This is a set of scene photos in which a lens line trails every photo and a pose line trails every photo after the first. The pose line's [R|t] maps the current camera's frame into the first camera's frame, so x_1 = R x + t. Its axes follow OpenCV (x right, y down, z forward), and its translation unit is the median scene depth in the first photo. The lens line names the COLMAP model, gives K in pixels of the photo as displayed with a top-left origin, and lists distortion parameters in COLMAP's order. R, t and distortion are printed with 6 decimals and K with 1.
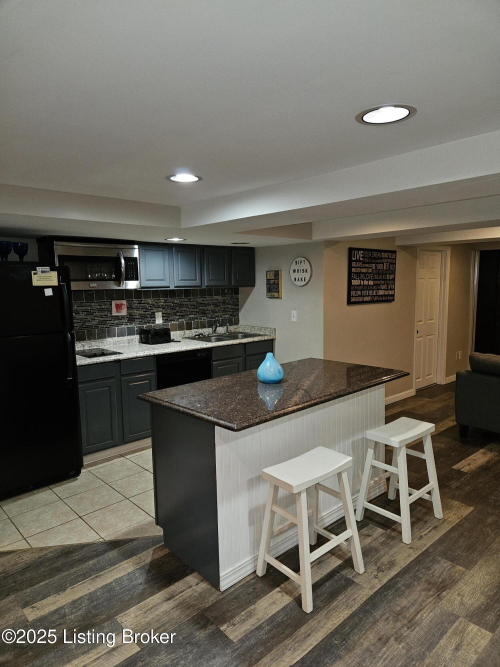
lens RADIAL K [[445.3, 0, 256.3], [0, 445.3, 334.4], [0, 0, 1]] dist [0.022446, -0.012429]
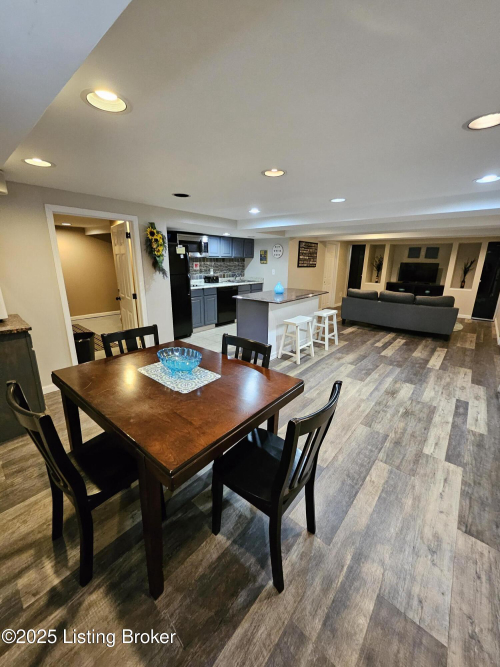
lens RADIAL K [[263.0, 0, 249.7], [0, 263.0, 329.3], [0, 0, 1]] dist [0.002969, 0.000557]
pose [[0.992643, -0.002915, 0.121040, -0.214365], [-0.014401, 0.989772, 0.141932, 0.063210], [-0.120216, -0.142631, 0.982448, -0.344139]]
